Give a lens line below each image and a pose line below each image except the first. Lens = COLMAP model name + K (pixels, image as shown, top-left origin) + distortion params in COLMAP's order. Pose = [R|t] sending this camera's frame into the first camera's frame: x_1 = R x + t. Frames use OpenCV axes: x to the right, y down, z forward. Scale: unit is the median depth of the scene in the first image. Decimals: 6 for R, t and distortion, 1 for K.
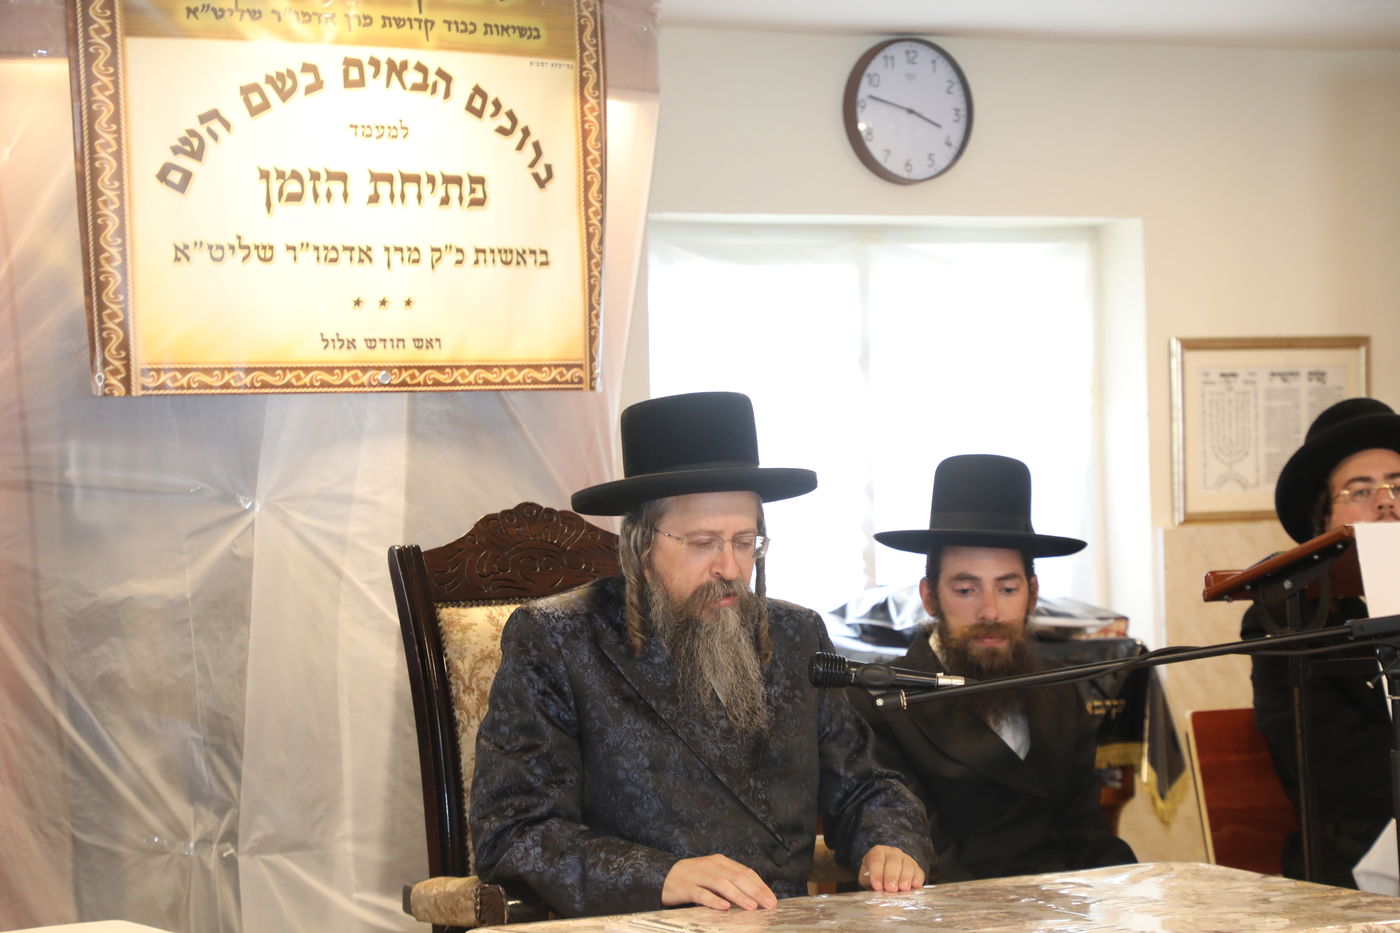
lens RADIAL K [[3658.4, 0, 706.6], [0, 3658.4, 465.1], [0, 0, 1]] dist [0.778657, 0.000000]
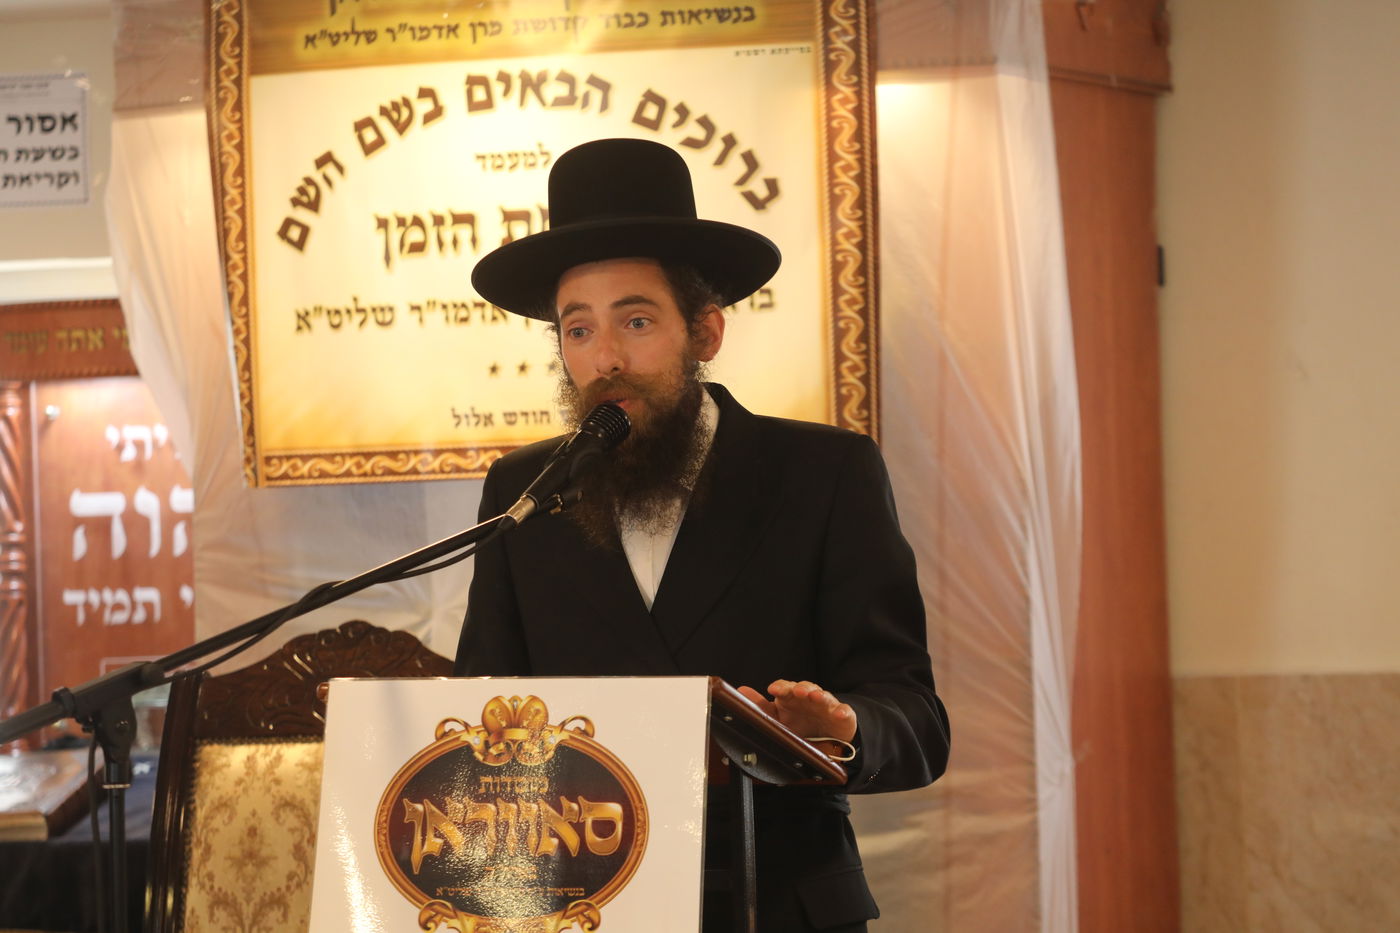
lens RADIAL K [[6258.7, 0, 687.3], [0, 6258.7, 481.3], [0, 0, 1]] dist [1.572652, 0.000000]
pose [[0.591317, -0.005063, -0.806424, 1.060370], [0.011989, 0.999925, 0.002513, -0.021970], [0.806350, -0.011154, 0.591333, 0.205703]]
